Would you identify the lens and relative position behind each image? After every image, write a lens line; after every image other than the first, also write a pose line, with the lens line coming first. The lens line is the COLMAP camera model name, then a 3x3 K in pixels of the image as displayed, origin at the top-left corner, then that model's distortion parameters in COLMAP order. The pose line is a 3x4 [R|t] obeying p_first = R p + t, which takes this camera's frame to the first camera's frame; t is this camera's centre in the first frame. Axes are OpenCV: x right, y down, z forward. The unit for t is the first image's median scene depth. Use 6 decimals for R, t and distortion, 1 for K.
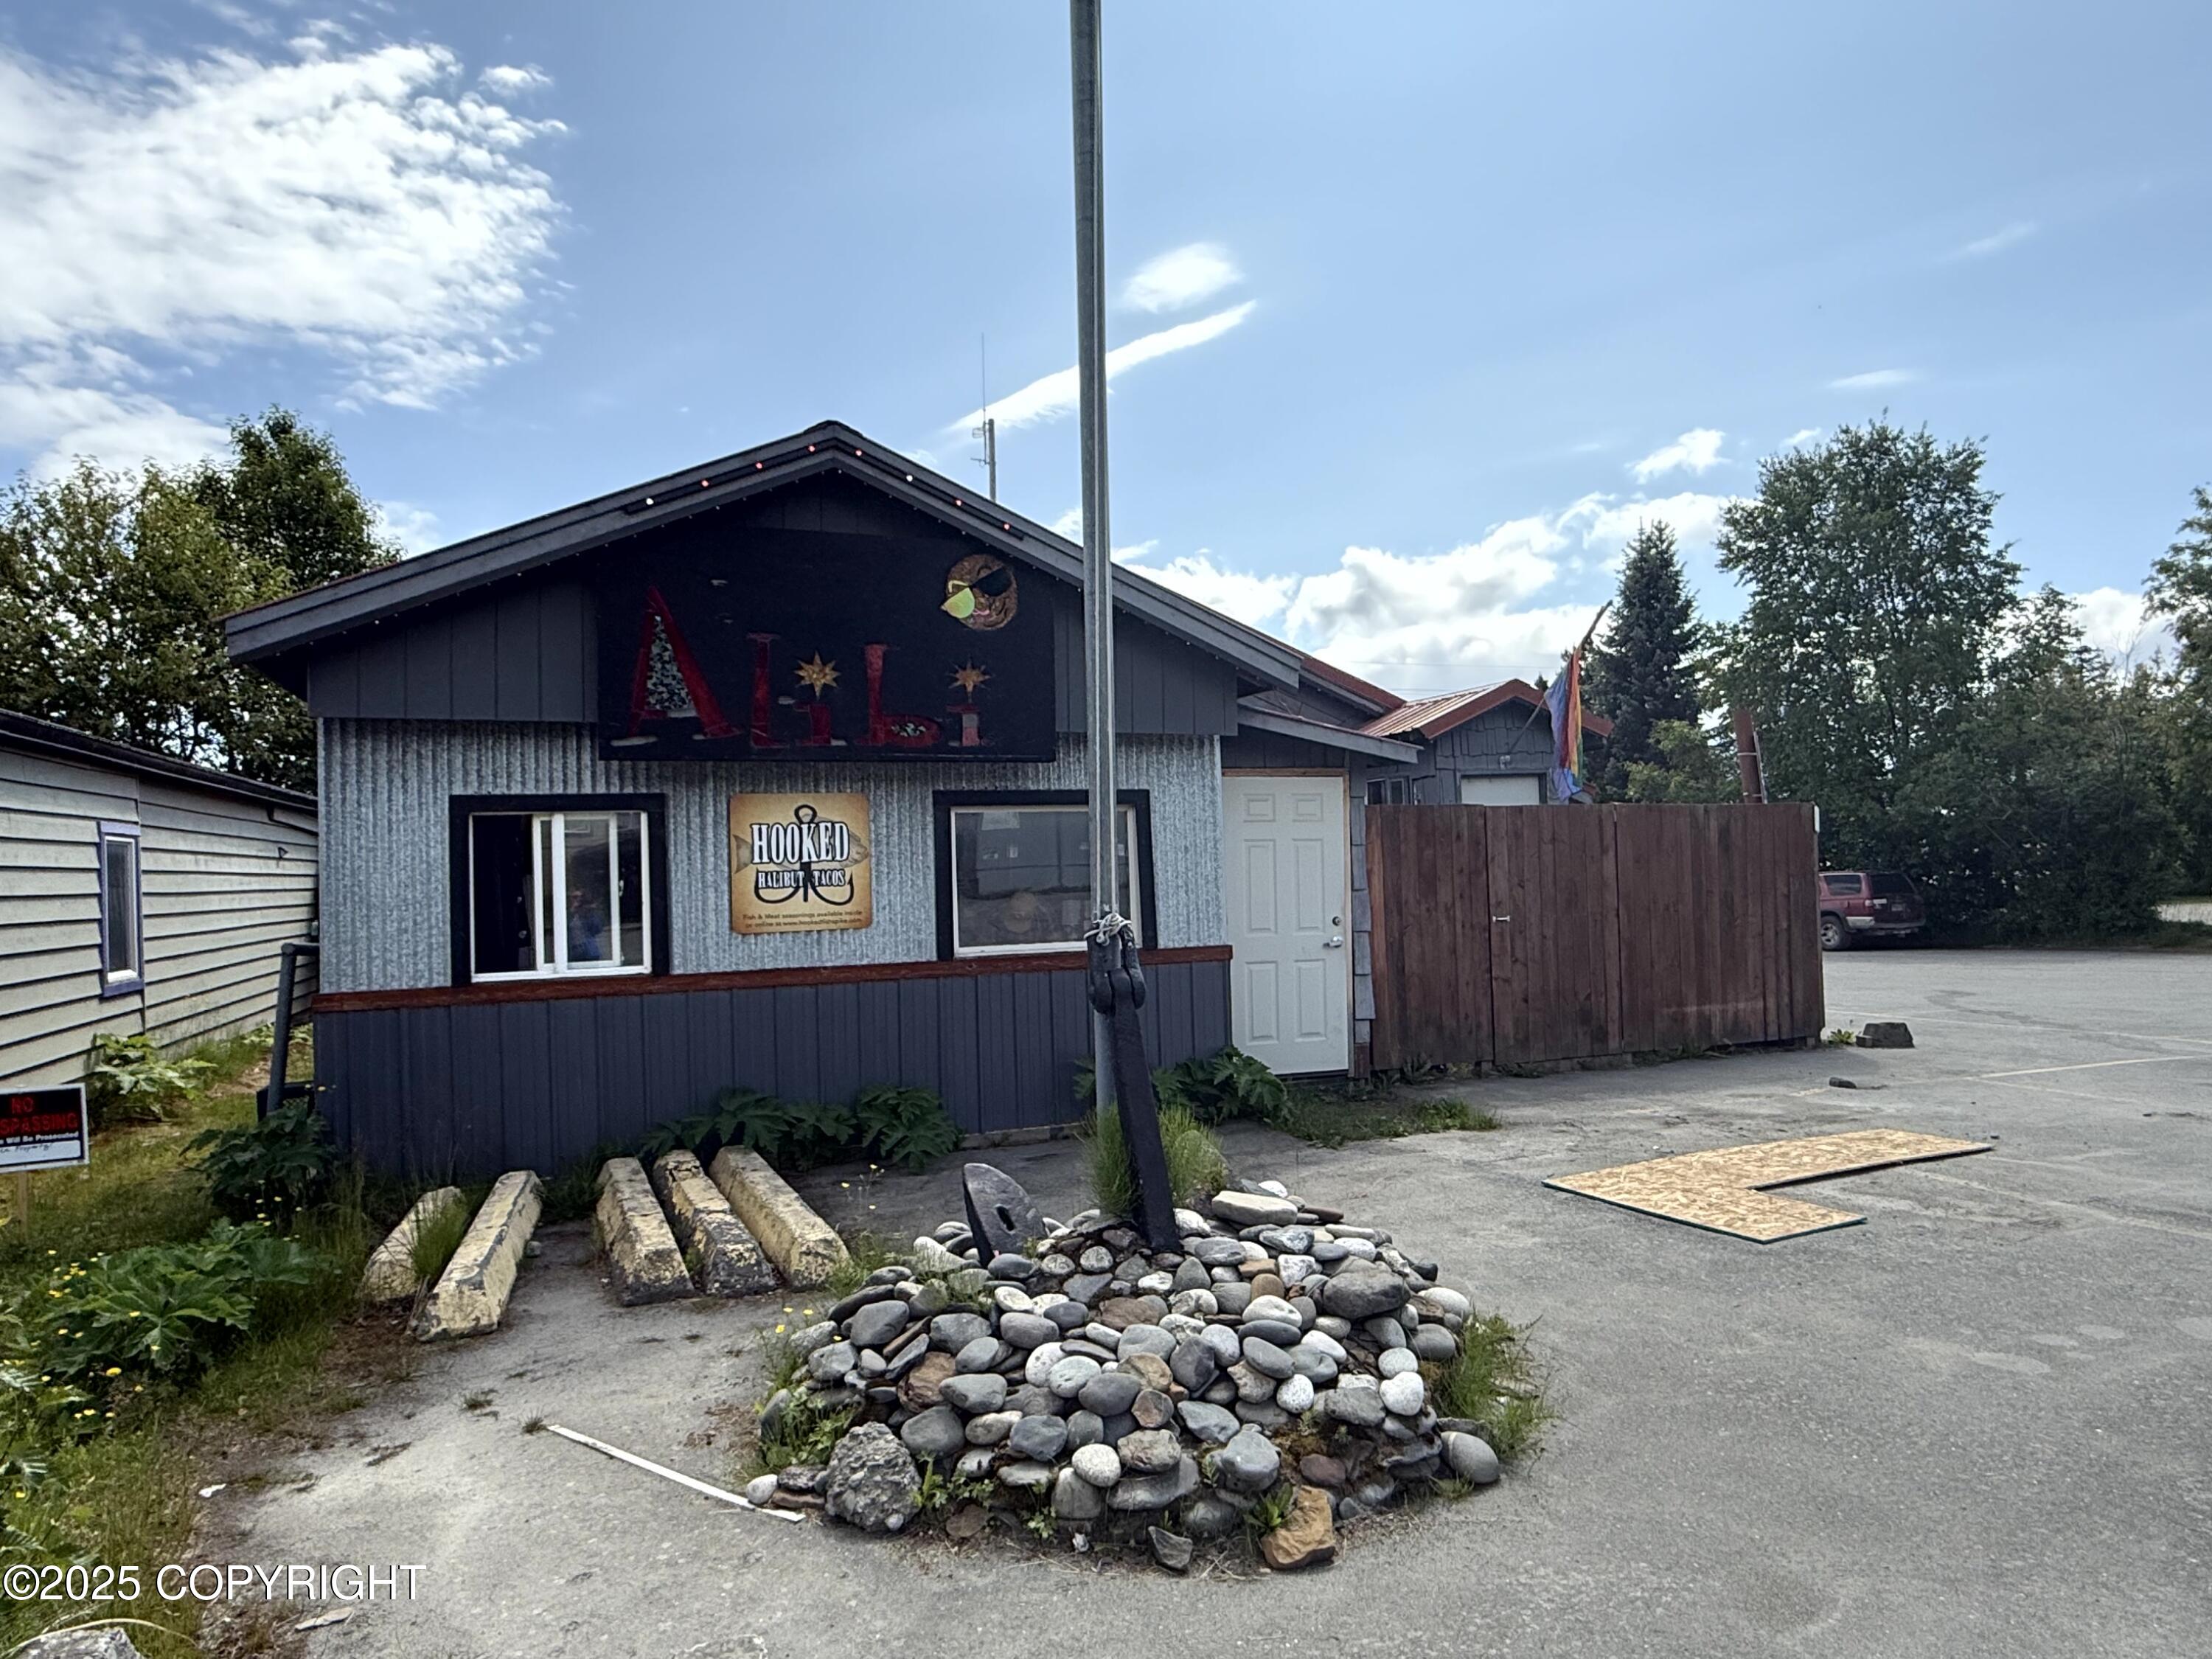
lens RADIAL K [[1338.5, 0, 1110.7], [0, 1338.5, 824.4], [0, 0, 1]] dist [-0.001325, 0.003445]
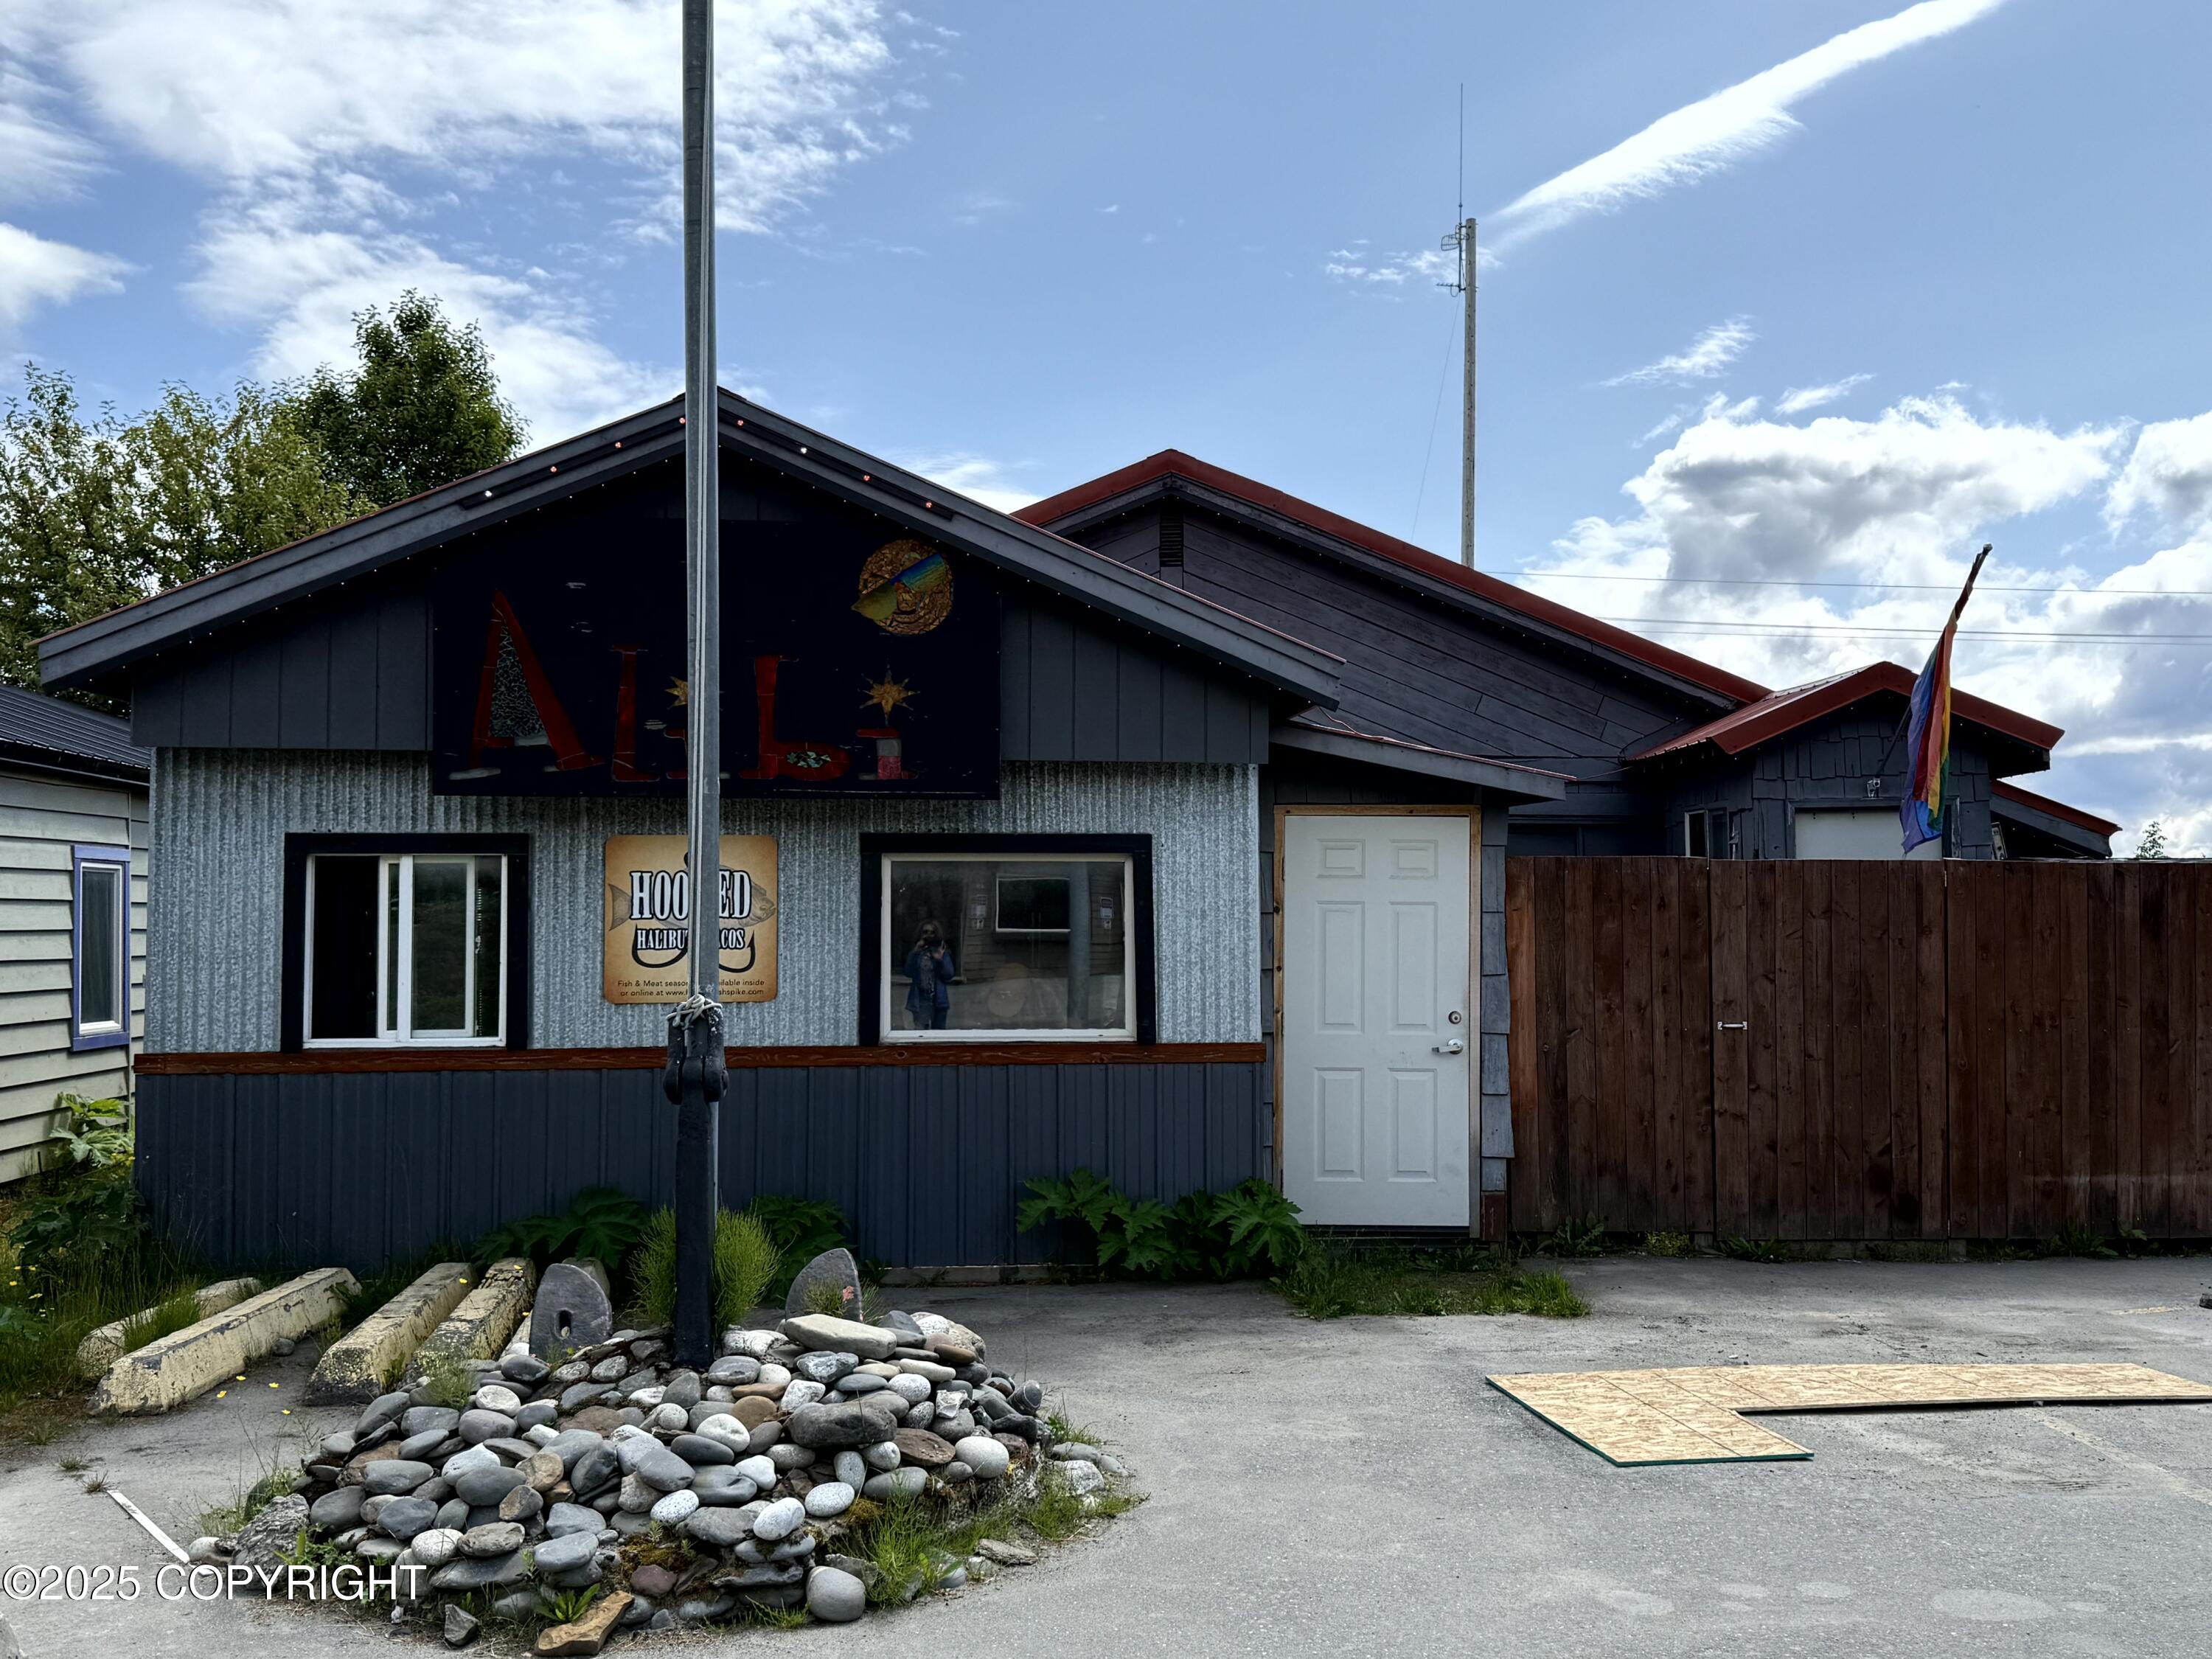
lens RADIAL K [[2136.8, 0, 1139.9], [0, 2136.8, 805.2], [0, 0, 1]] dist [0.046583, 0.000000]
pose [[0.958718, 0.011957, -0.284106, 0.400838], [-0.017223, 0.999723, -0.016045, -0.024530], [0.283836, 0.020276, 0.958659, -0.177443]]
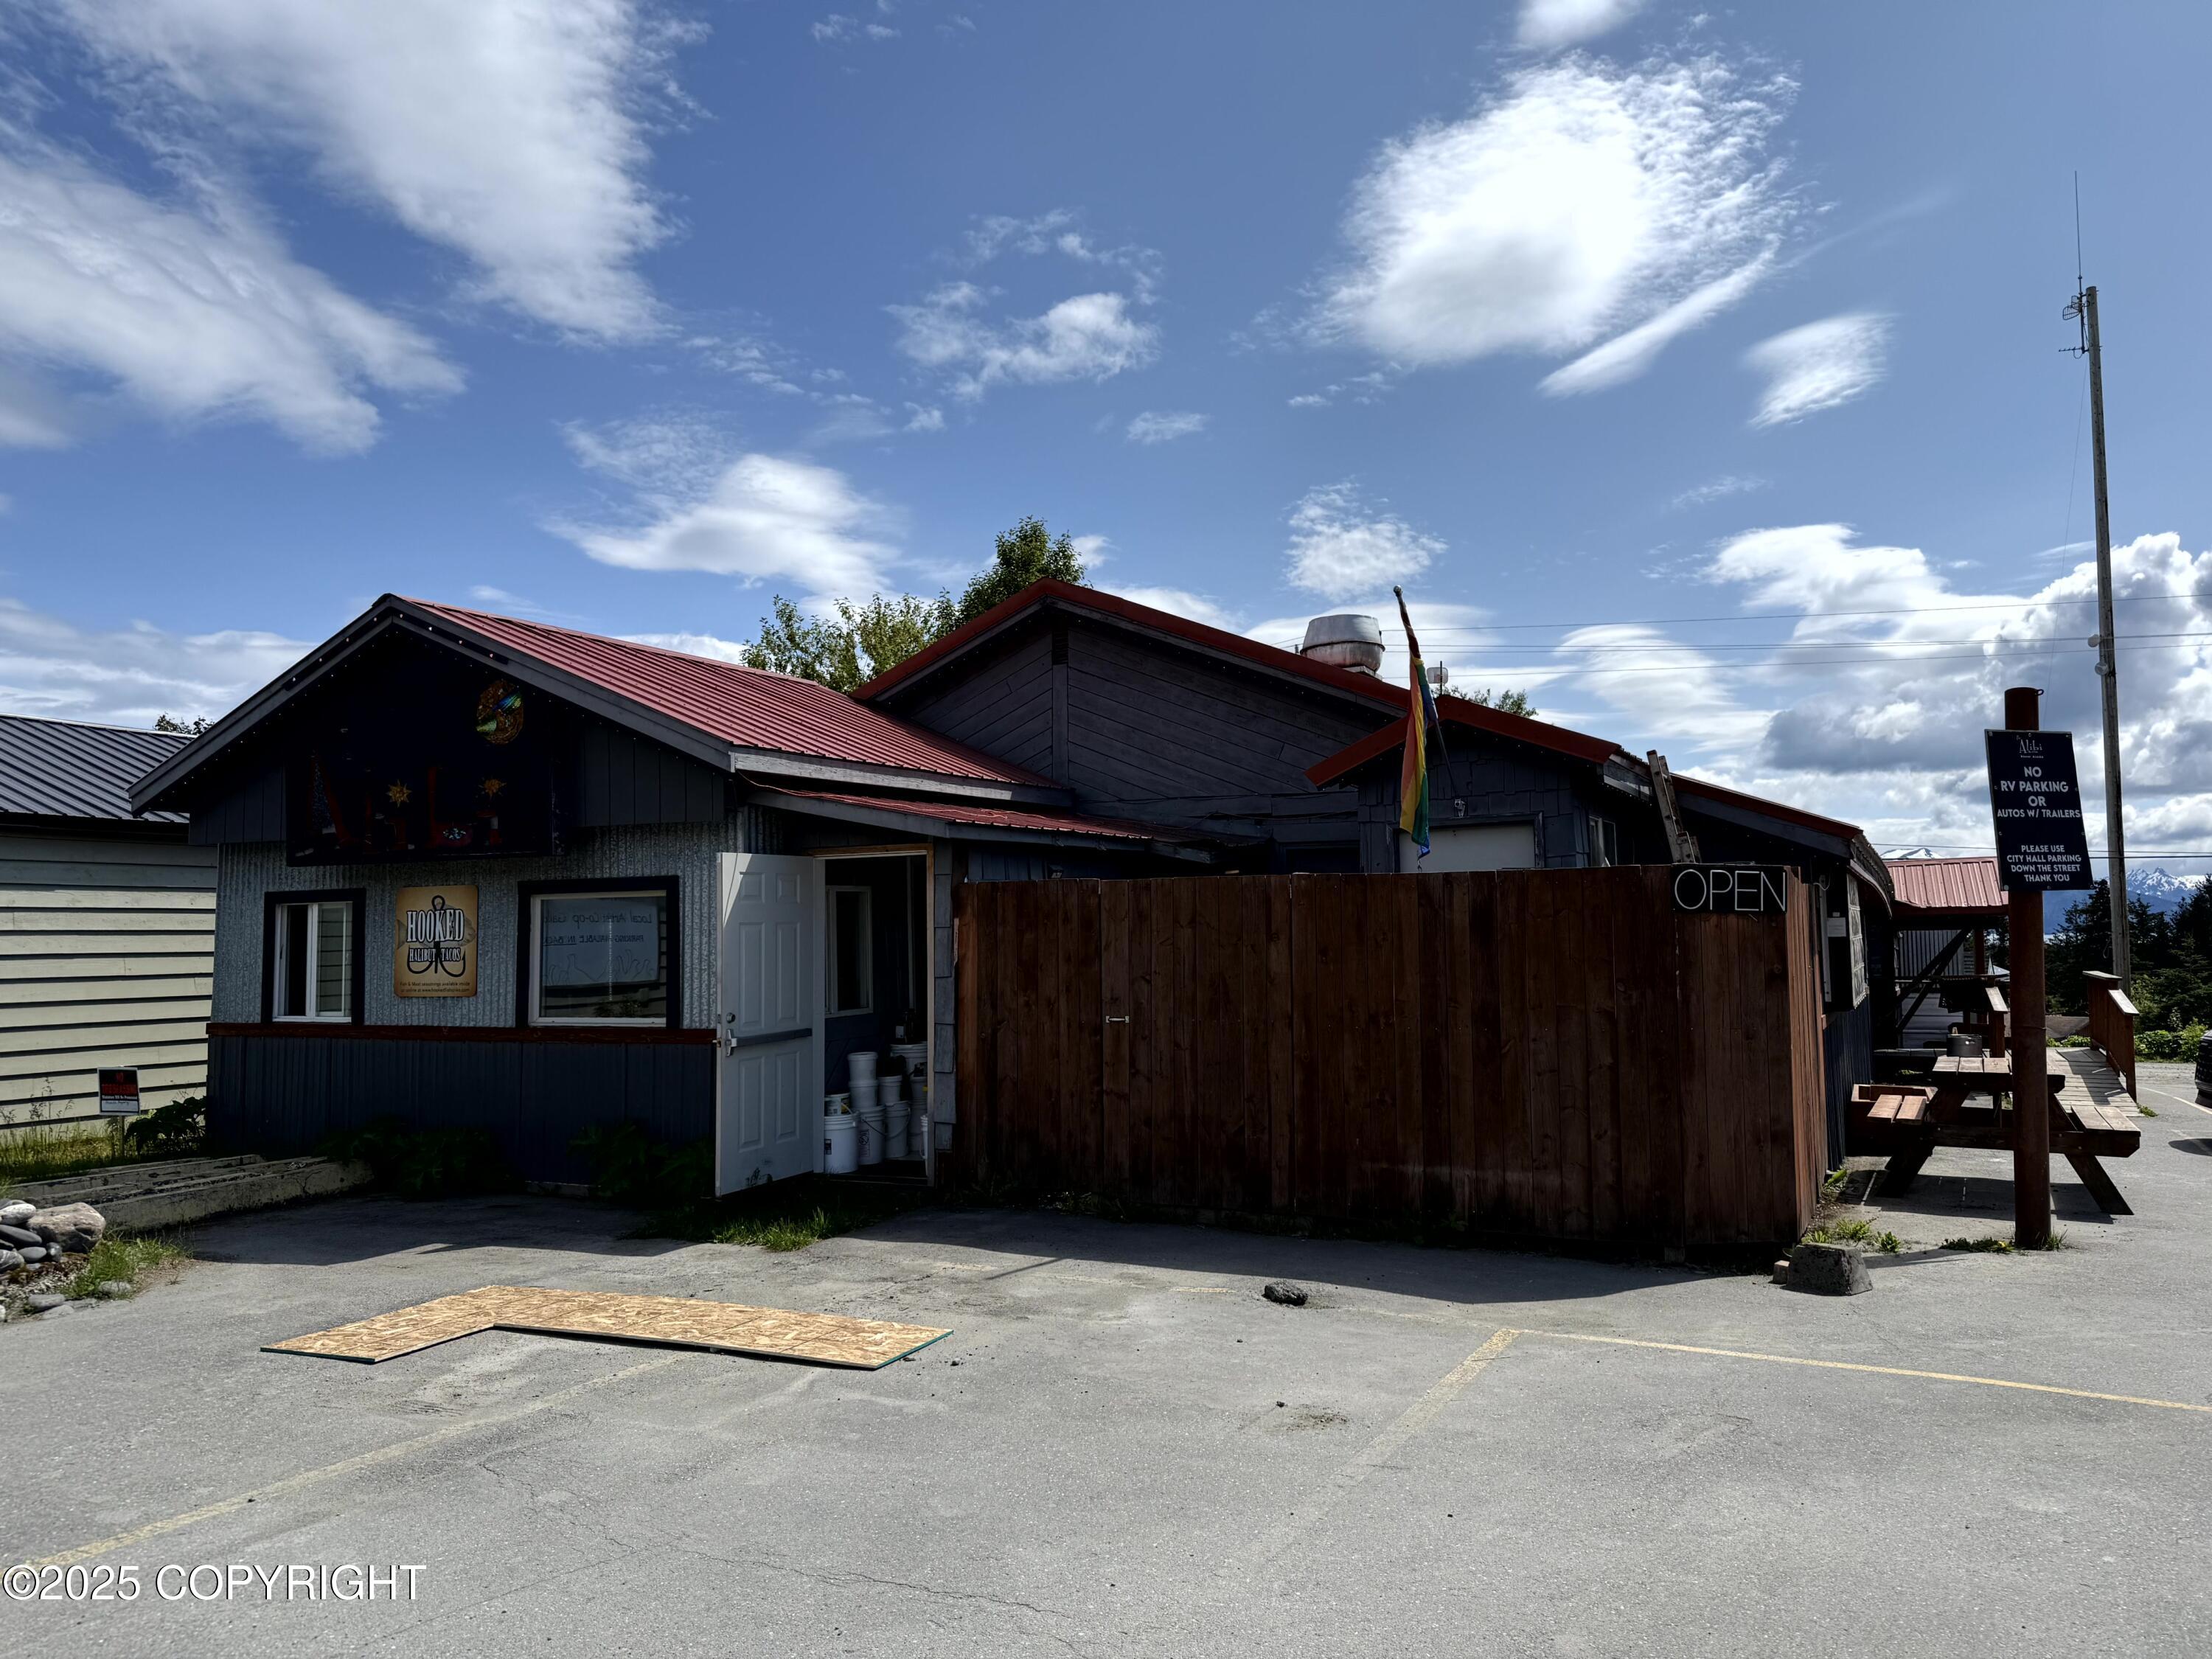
lens RADIAL K [[1546.3, 0, 1124.7], [0, 1546.3, 826.0], [0, 0, 1]] dist [0.048094, -0.054003]
pose [[0.689291, -0.031993, -0.723778, 1.256513], [0.018507, 0.999476, -0.026555, -0.028068], [0.724248, 0.004910, 0.689522, 0.457145]]
